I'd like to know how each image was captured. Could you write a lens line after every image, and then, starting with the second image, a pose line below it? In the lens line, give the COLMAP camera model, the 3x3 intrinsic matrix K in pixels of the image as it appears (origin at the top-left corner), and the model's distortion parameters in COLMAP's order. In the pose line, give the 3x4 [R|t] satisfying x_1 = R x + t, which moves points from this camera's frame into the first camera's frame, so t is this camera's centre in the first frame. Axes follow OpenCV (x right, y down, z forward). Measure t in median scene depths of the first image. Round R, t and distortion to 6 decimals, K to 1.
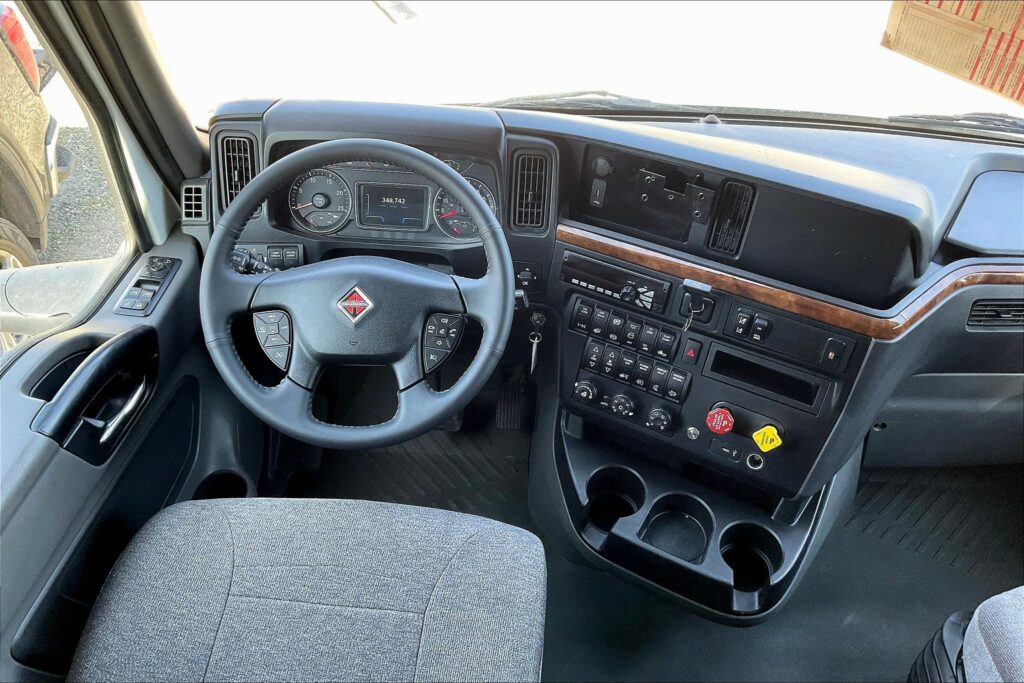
lens RADIAL K [[833.6, 0, 513.2], [0, 833.6, 336.7], [0, 0, 1]] dist [0.067544, -0.078963]
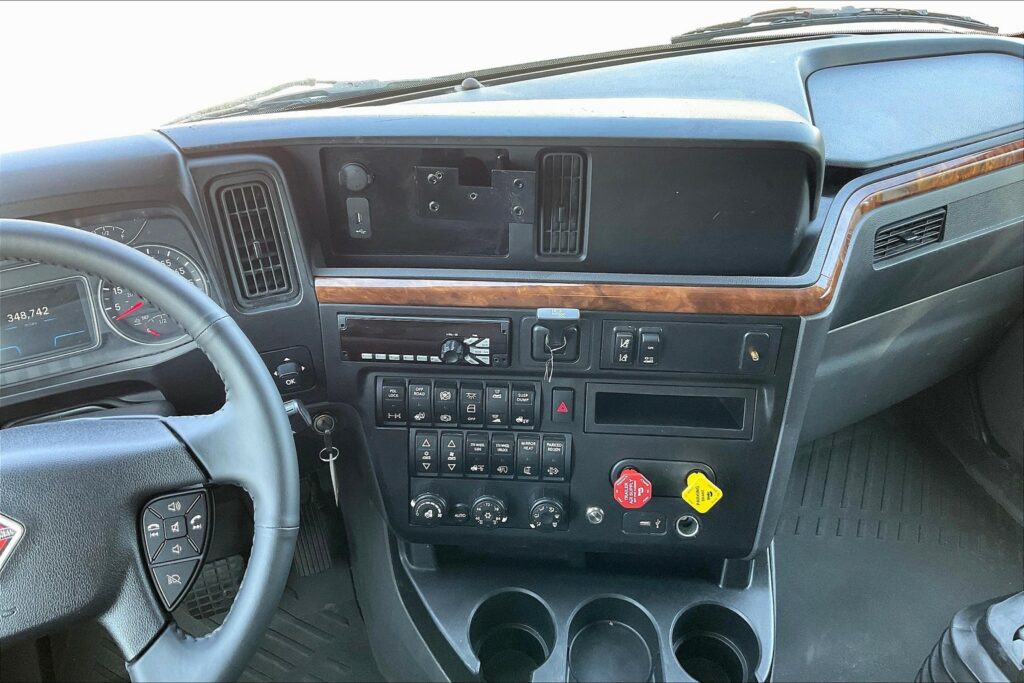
lens RADIAL K [[866.6, 0, 523.0], [0, 866.6, 341.1], [0, 0, 1]] dist [0.086252, -0.144506]
pose [[0.911985, -0.289283, 0.290860, -0.008345], [0.294717, 0.955231, 0.025972, -0.061084], [-0.285352, 0.062035, 0.956413, 0.326960]]
